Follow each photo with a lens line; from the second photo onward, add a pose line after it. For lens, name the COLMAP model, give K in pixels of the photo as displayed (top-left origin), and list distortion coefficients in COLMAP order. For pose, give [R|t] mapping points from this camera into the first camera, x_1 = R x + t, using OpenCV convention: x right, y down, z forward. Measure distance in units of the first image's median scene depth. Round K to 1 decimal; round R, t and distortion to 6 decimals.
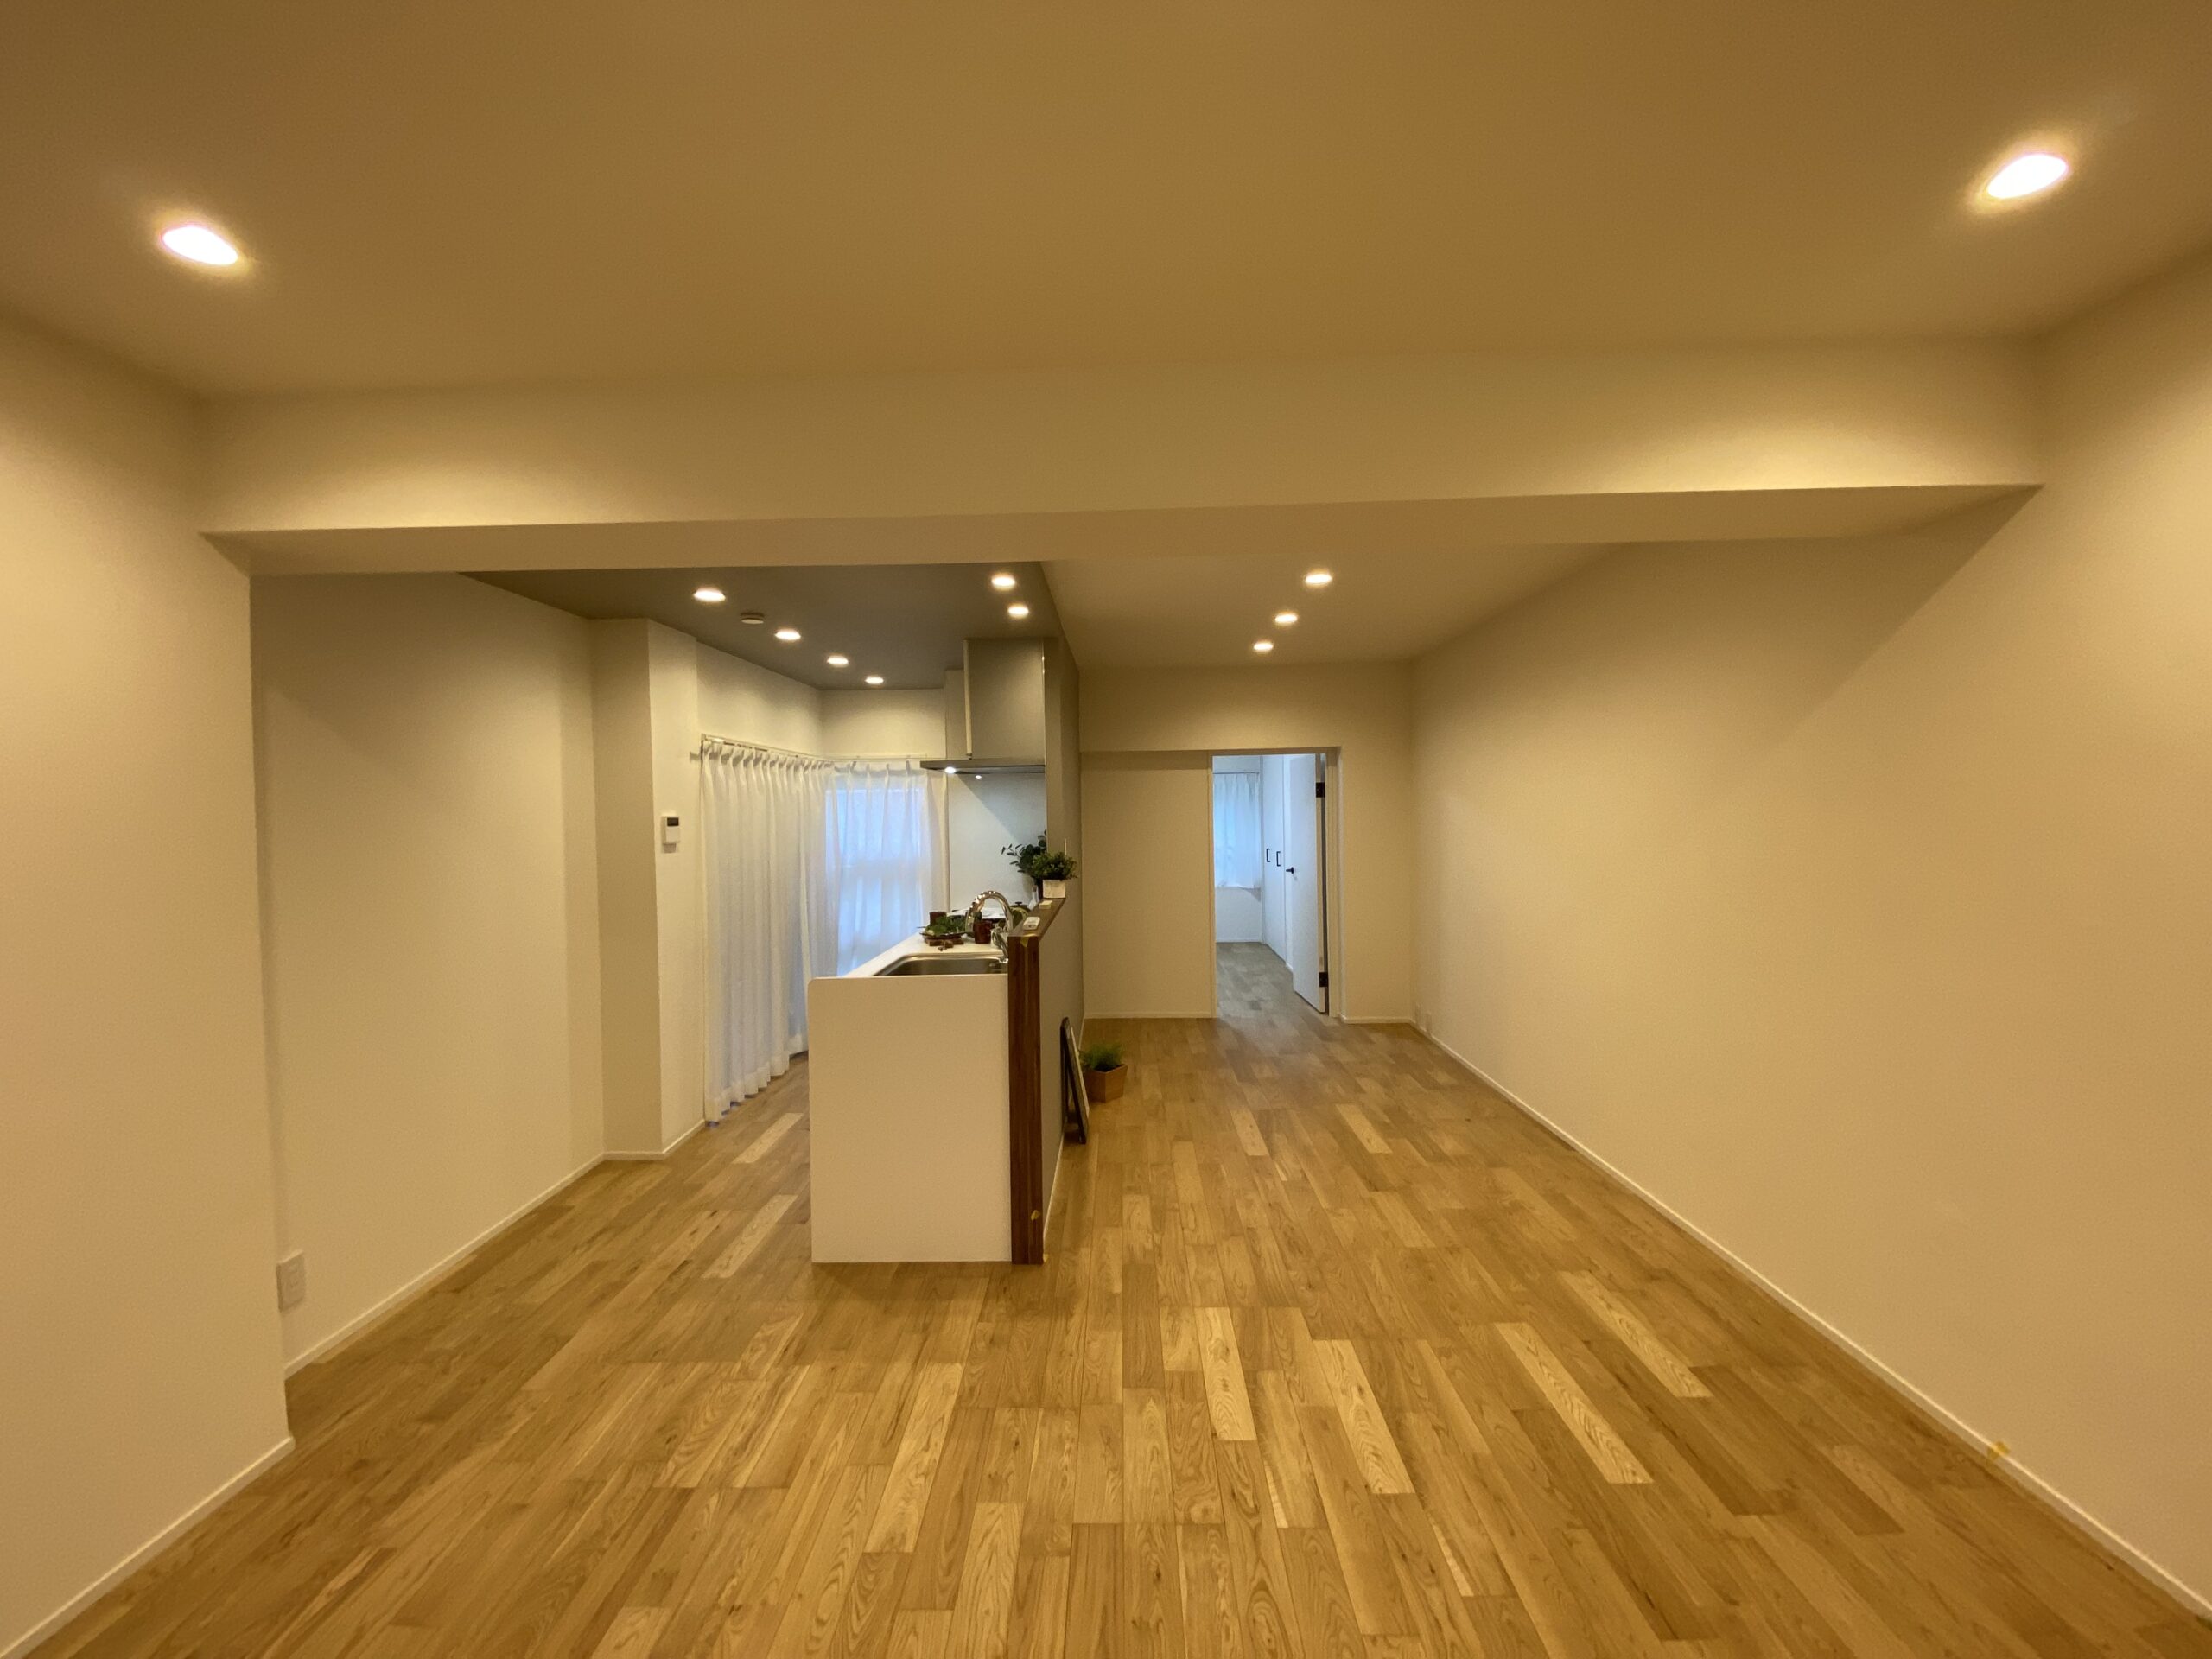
lens RADIAL K [[899.3, 0, 1106.0], [0, 899.3, 829.5], [0, 0, 1]] dist [0.035724, -0.027365]
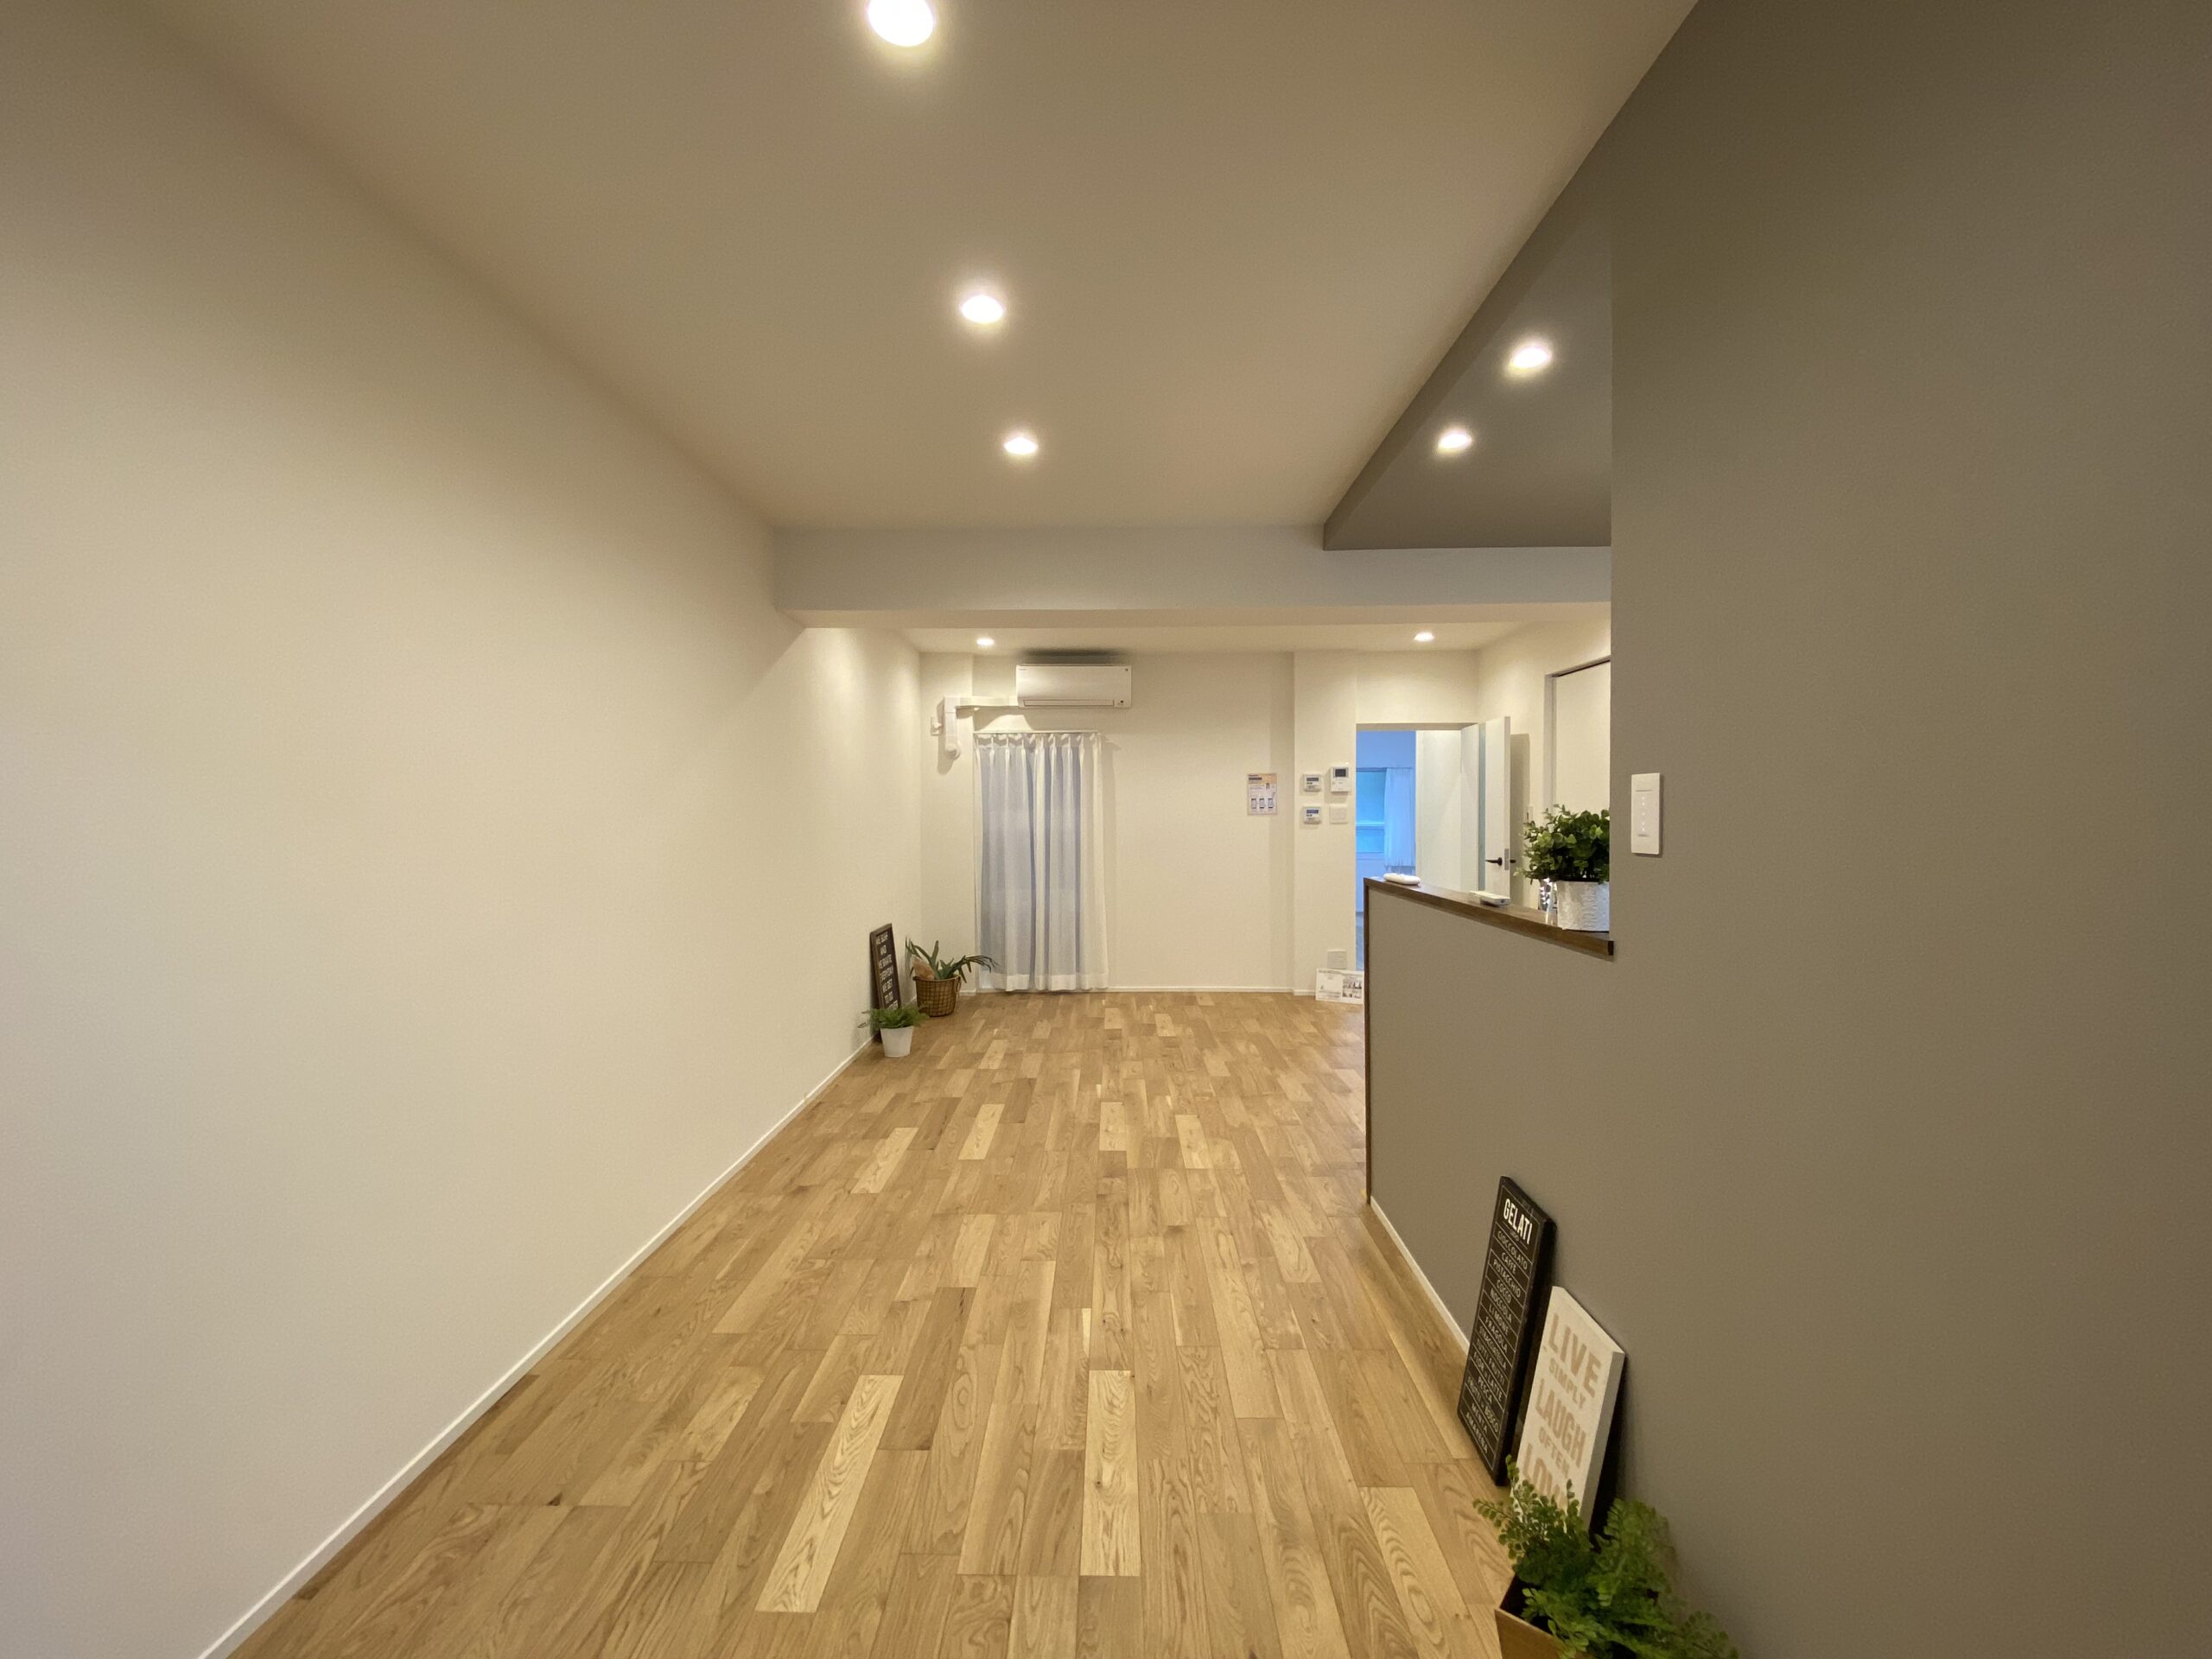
lens RADIAL K [[899.3, 0, 1106.0], [0, 899.3, 829.5], [0, 0, 1]] dist [0.035724, -0.027365]
pose [[-0.999682, 0.023762, -0.008442, 0.231851], [0.023352, 0.998683, 0.045693, 0.013752], [0.009516, 0.045481, -0.998920, 2.106257]]
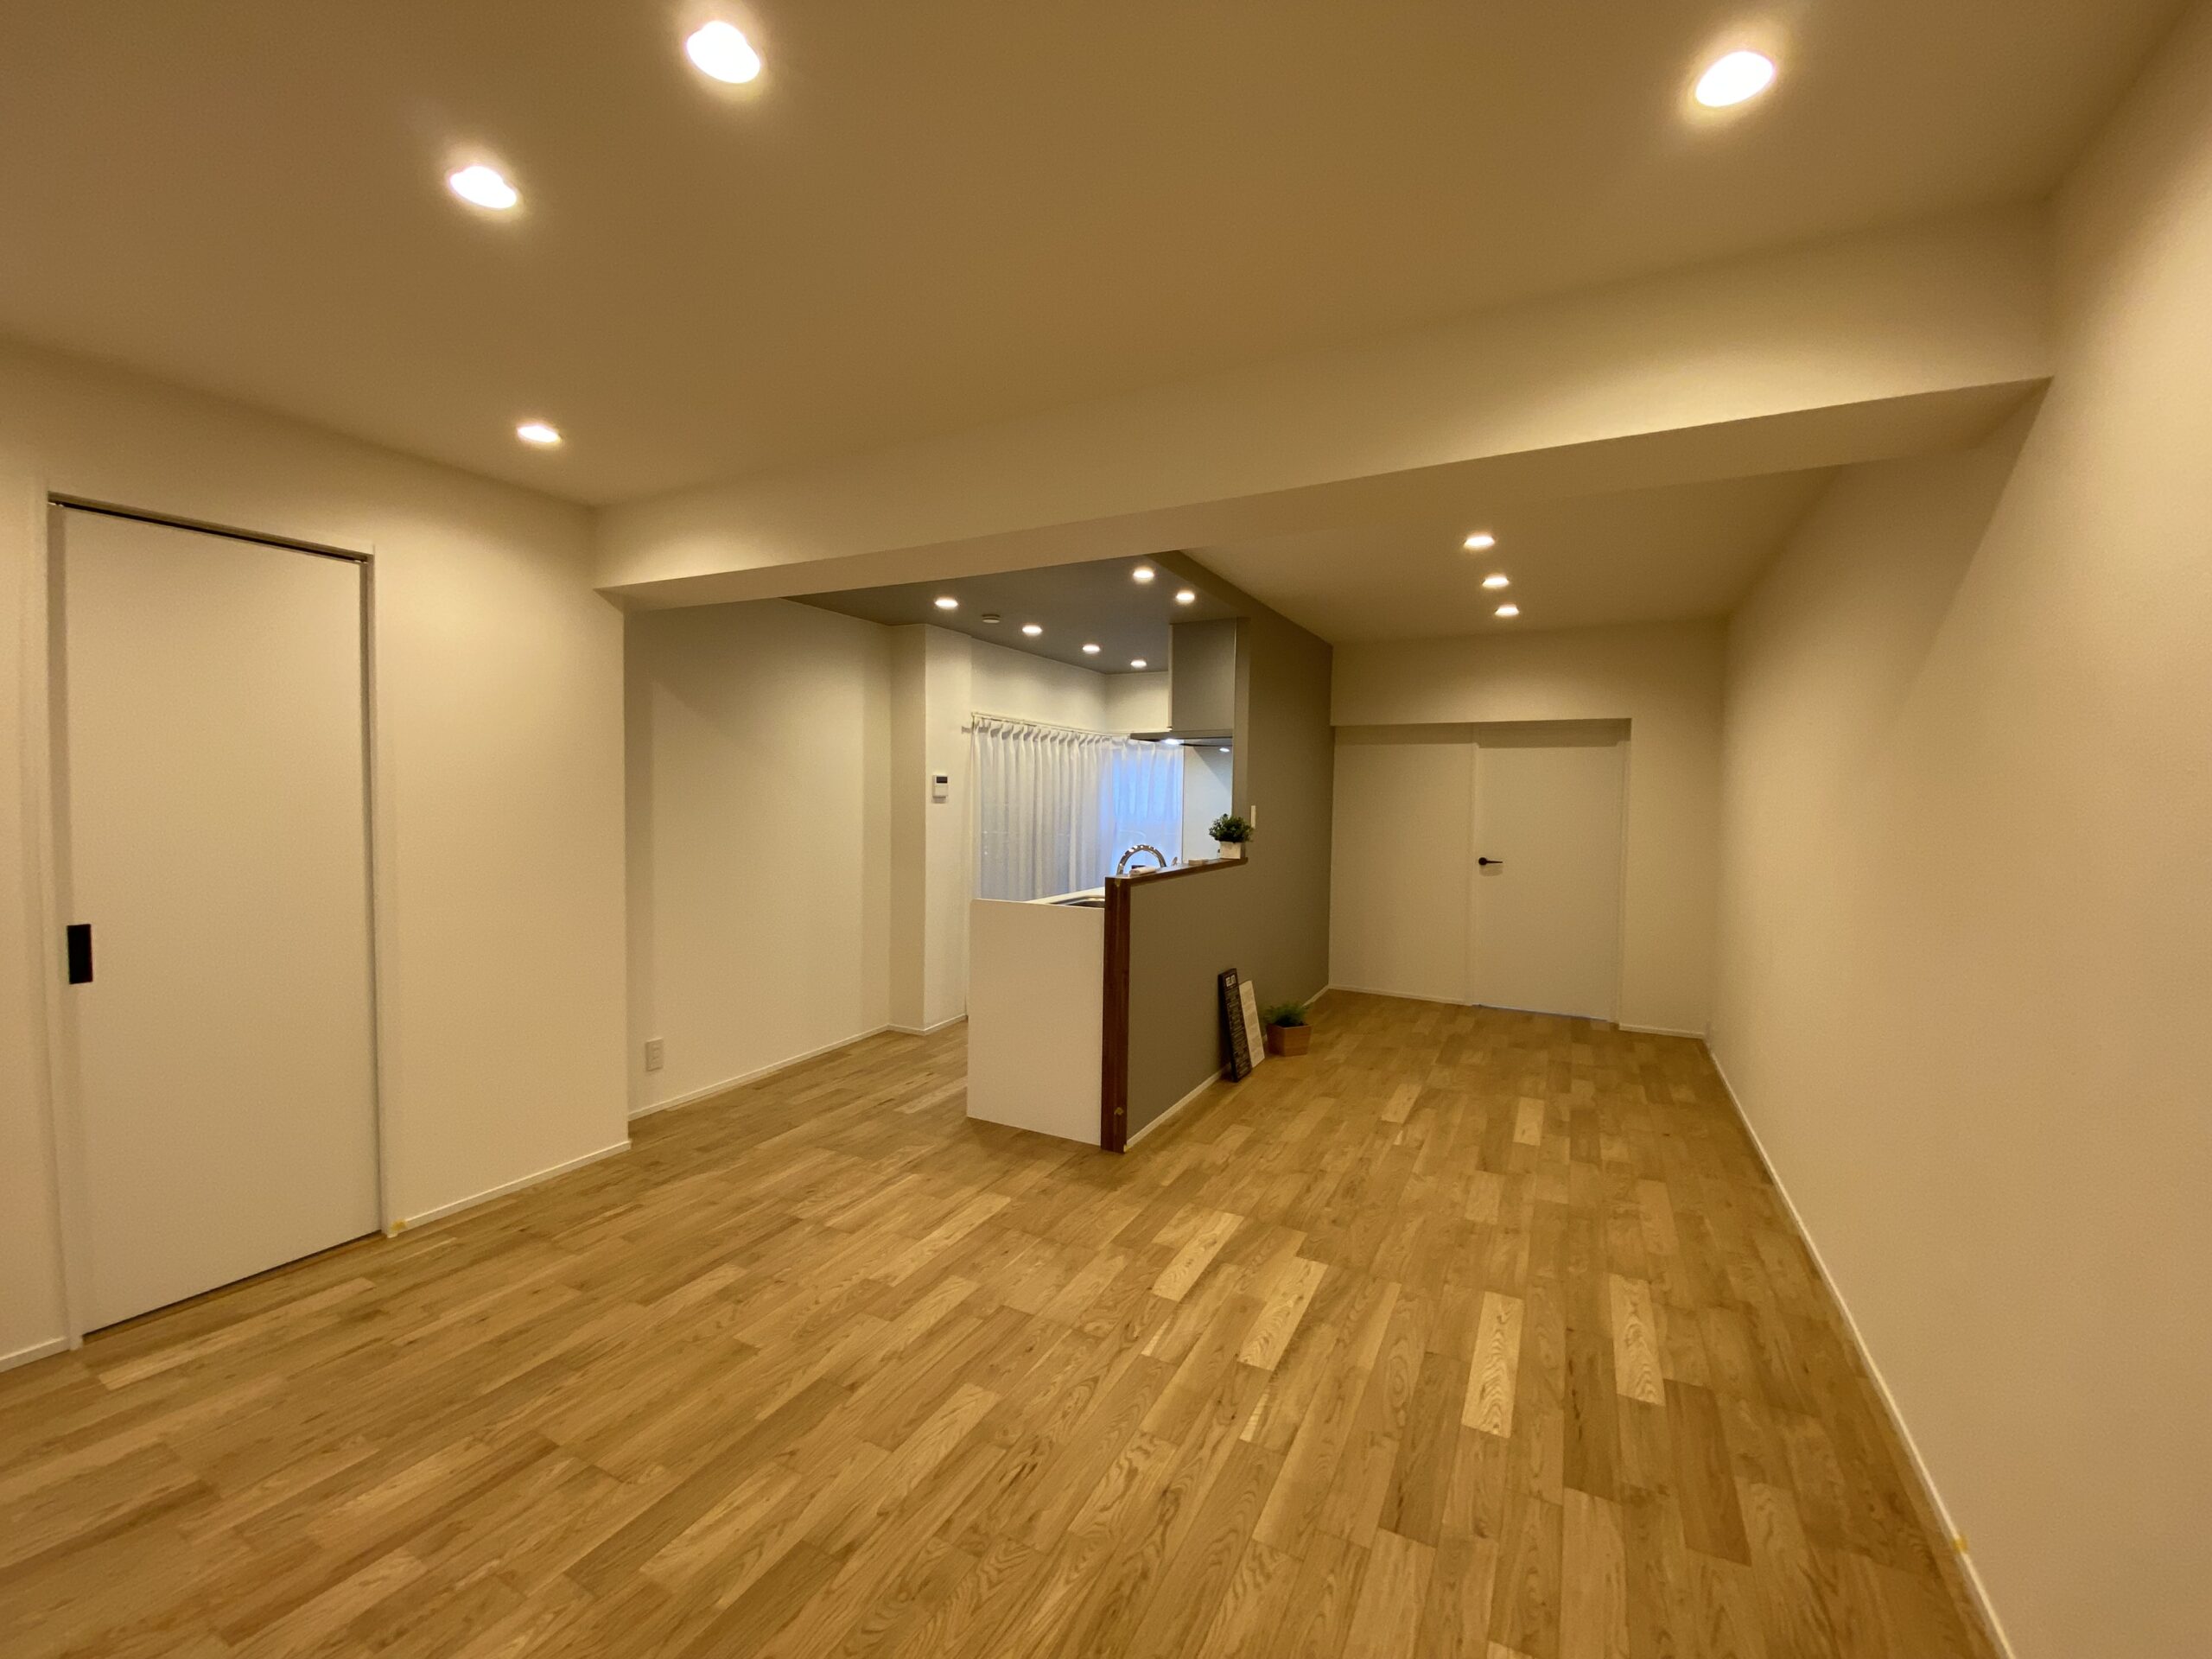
lens RADIAL K [[899.3, 0, 1106.0], [0, 899.3, 829.5], [0, 0, 1]] dist [0.035724, -0.027365]
pose [[0.895762, 0.047817, -0.441956, 0.434237], [-0.039370, 0.998825, 0.028271, 0.024075], [0.442788, -0.007924, 0.896591, -0.067758]]
